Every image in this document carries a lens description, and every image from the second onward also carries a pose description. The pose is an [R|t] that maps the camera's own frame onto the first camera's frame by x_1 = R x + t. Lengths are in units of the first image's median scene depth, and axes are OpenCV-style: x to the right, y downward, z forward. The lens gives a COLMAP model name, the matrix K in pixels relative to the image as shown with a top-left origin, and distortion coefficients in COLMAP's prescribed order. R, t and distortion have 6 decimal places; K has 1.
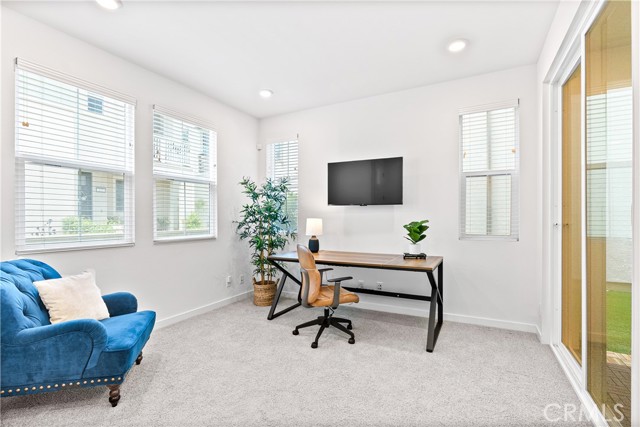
lens RADIAL K [[296.1, 0, 320.9], [0, 296.1, 216.6], [0, 0, 1]] dist [-0.005857, 0.000531]
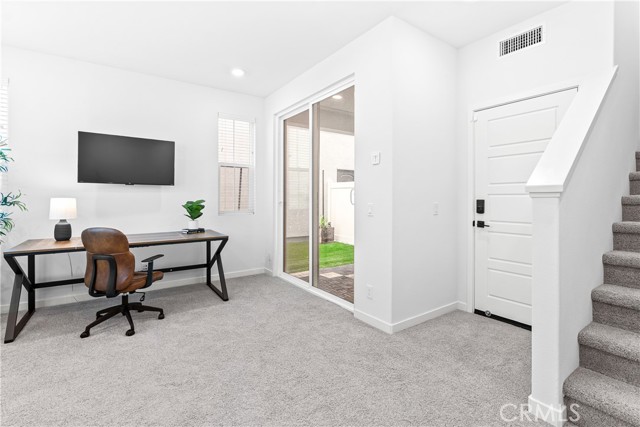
lens RADIAL K [[296.1, 0, 316.3], [0, 296.1, 198.3], [0, 0, 1]] dist [-0.005857, 0.000531]
pose [[0.464774, 0.007318, 0.885399, -0.491211], [-0.006651, 0.999966, -0.004774, 0.007443], [-0.885405, -0.003670, 0.464807, 0.036820]]
